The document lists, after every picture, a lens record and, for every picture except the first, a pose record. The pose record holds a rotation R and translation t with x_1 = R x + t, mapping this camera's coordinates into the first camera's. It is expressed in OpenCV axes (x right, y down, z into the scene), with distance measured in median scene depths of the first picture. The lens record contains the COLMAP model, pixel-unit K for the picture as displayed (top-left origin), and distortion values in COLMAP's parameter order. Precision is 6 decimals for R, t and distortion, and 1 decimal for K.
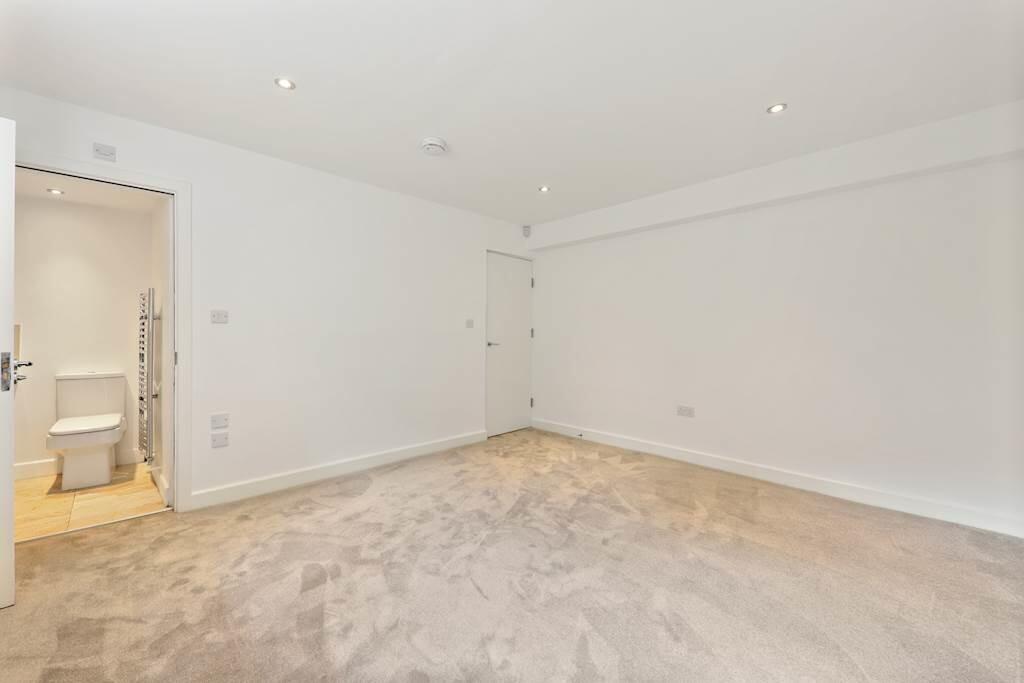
lens RADIAL K [[403.0, 0, 515.1], [0, 403.0, 337.2], [0, 0, 1]] dist [-0.002024, -0.000085]
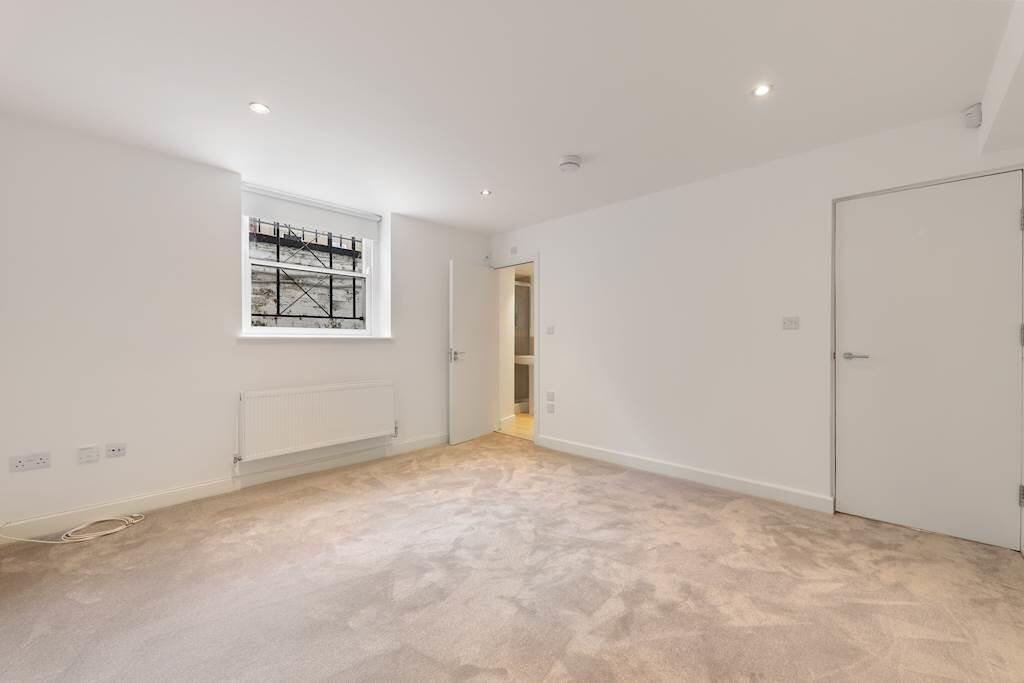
lens RADIAL K [[403.0, 0, 515.0], [0, 403.0, 342.5], [0, 0, 1]] dist [-0.002024, -0.000085]
pose [[0.024388, 0.000432, -0.999702, 0.854671], [-0.001290, 0.999999, 0.000400, -0.002613], [0.999702, 0.001280, 0.024389, 0.828019]]
